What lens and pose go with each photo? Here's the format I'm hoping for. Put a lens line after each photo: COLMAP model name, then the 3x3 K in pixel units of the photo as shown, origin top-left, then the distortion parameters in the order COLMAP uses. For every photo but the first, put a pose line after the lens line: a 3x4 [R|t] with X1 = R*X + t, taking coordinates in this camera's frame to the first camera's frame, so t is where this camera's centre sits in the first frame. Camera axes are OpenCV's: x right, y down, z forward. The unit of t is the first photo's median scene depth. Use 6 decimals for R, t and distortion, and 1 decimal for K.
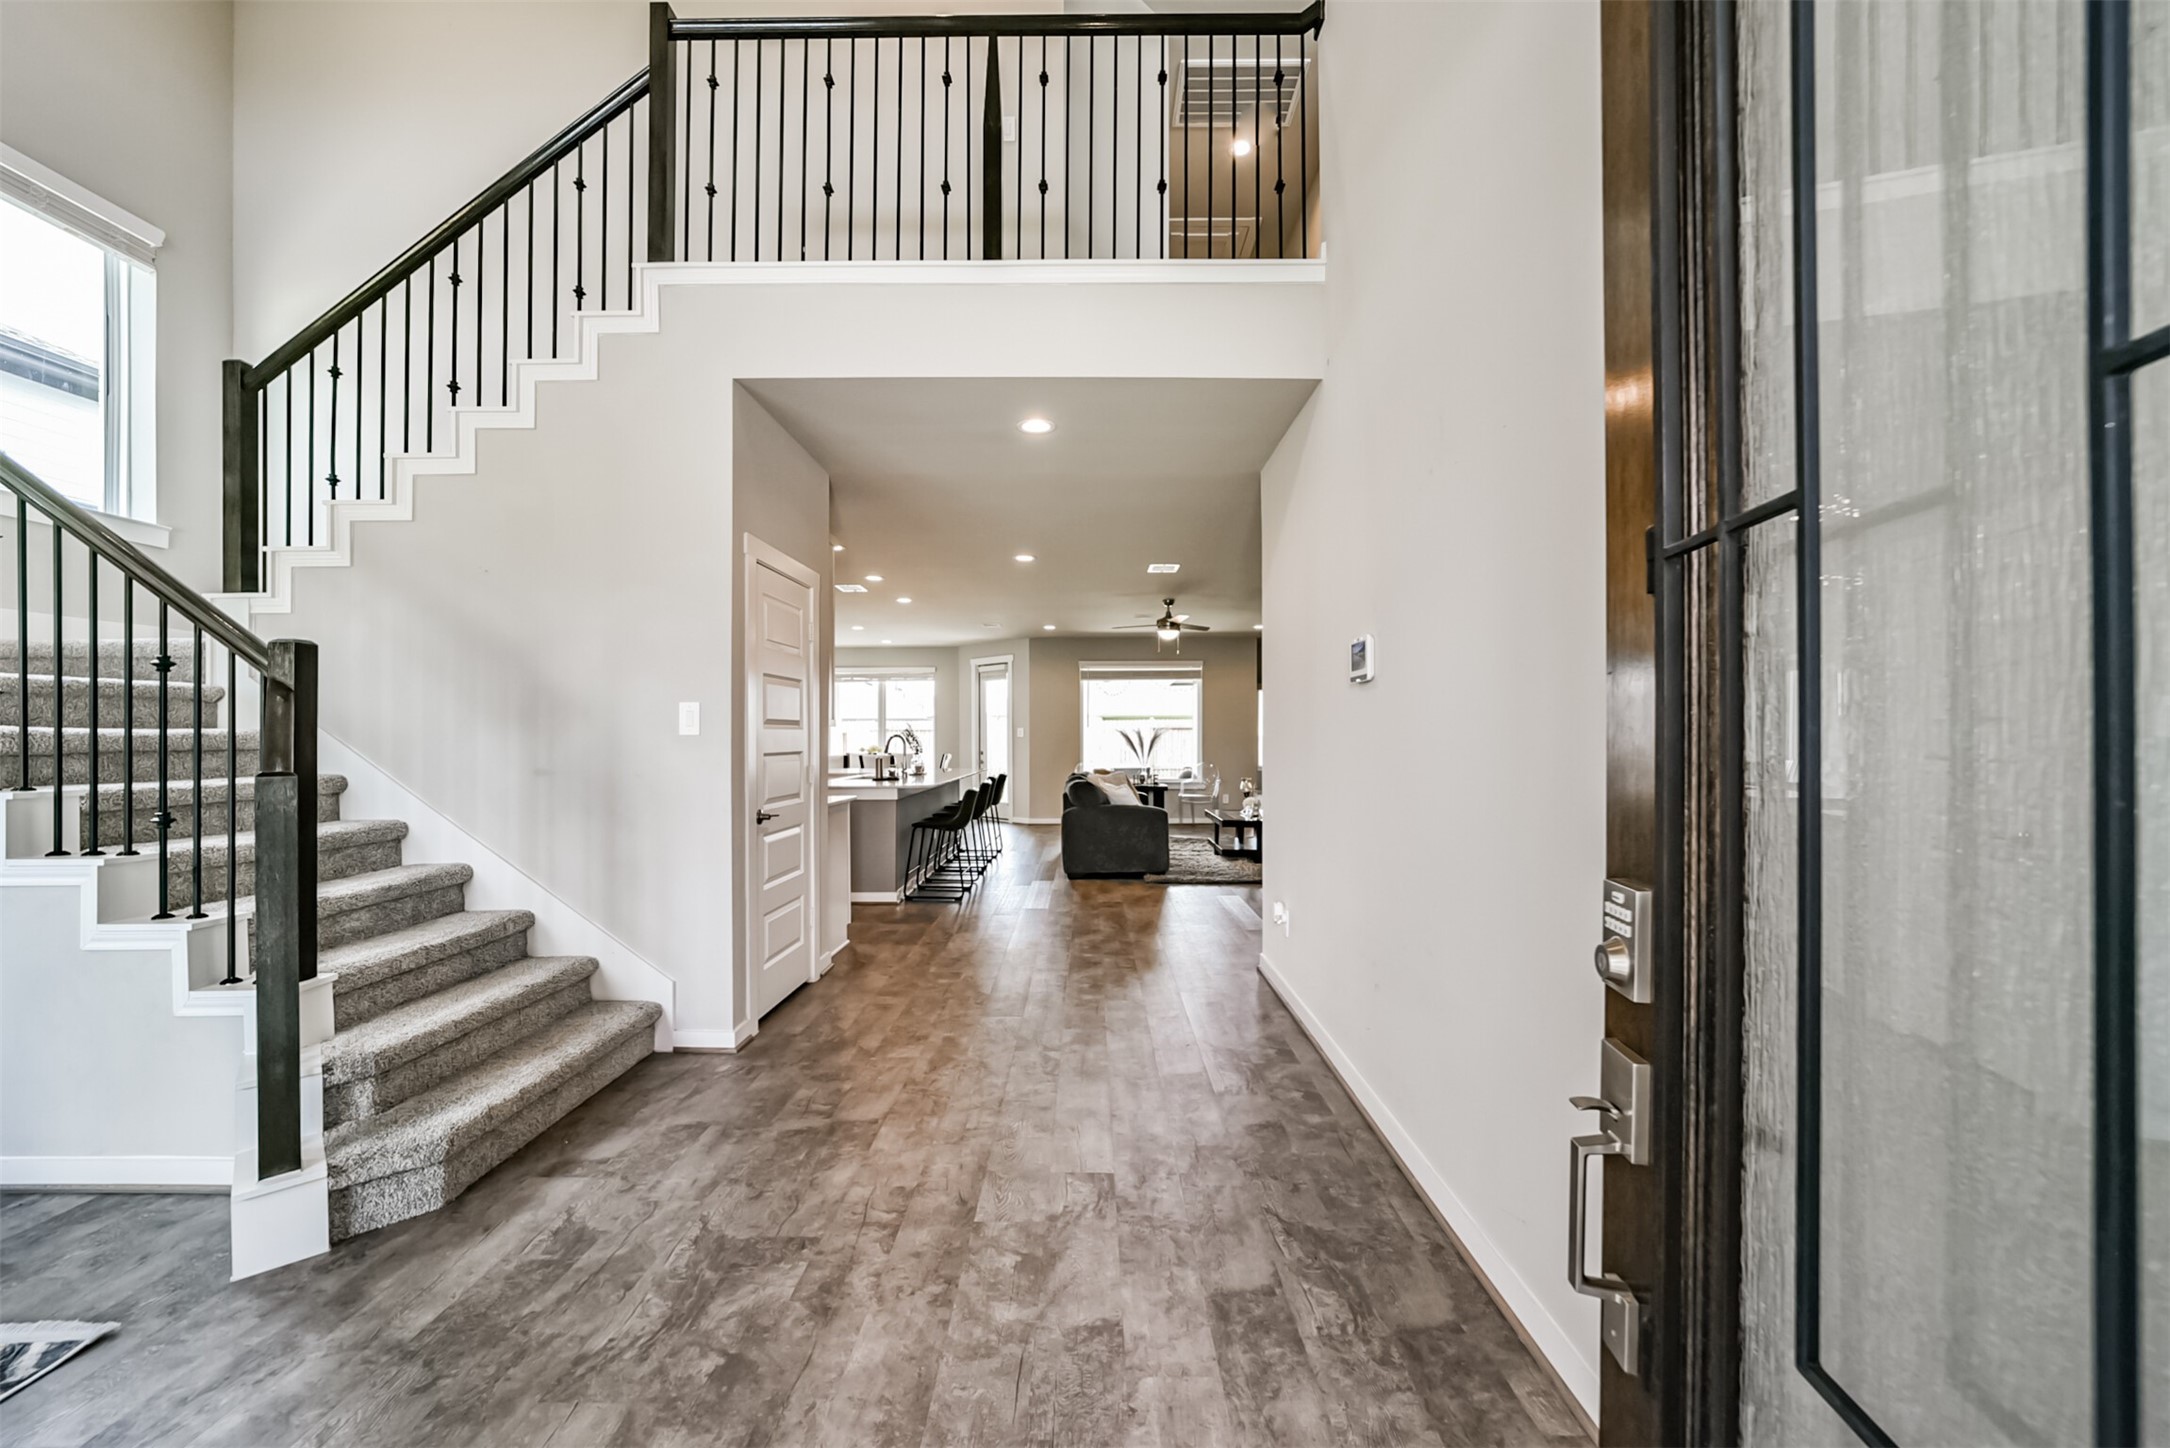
lens RADIAL K [[845.6, 0, 1082.2], [0, 845.6, 727.2], [0, 0, 1]] dist [-0.003942, 0.001859]
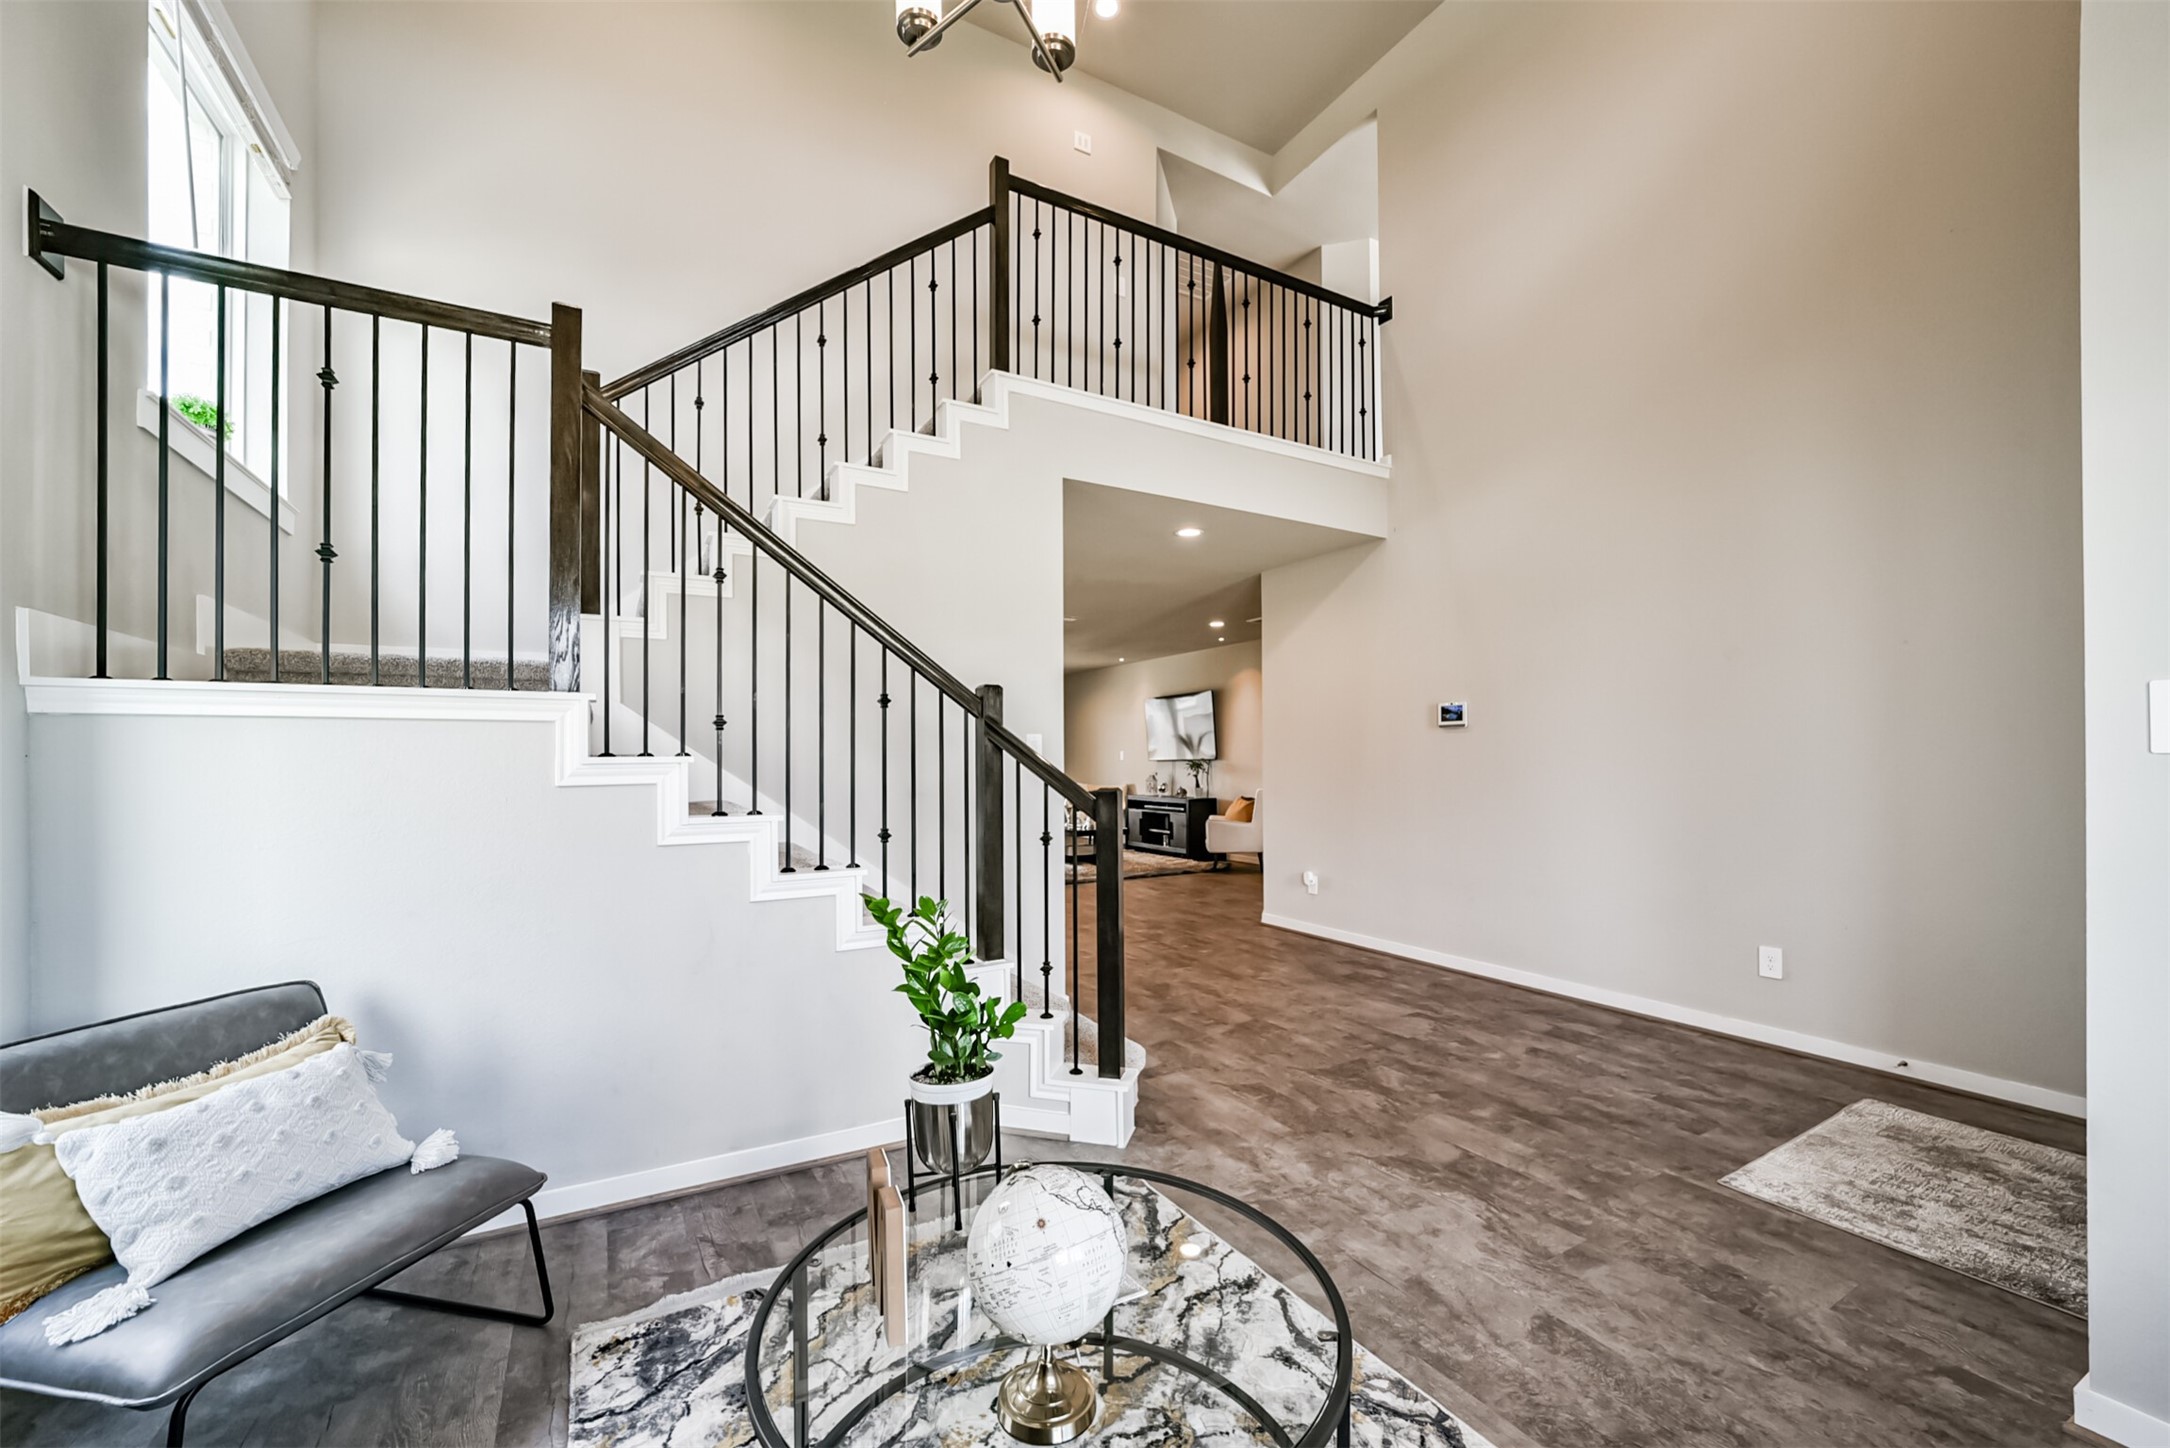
lens RADIAL K [[845.6, 0, 1108.1], [0, 845.6, 753.3], [0, 0, 1]] dist [-0.003942, 0.001859]
pose [[0.855126, 0.000992, 0.518420, -1.470043], [-0.000616, 0.999999, -0.000896, -0.001970], [-0.518420, 0.000446, 0.855126, -0.162427]]
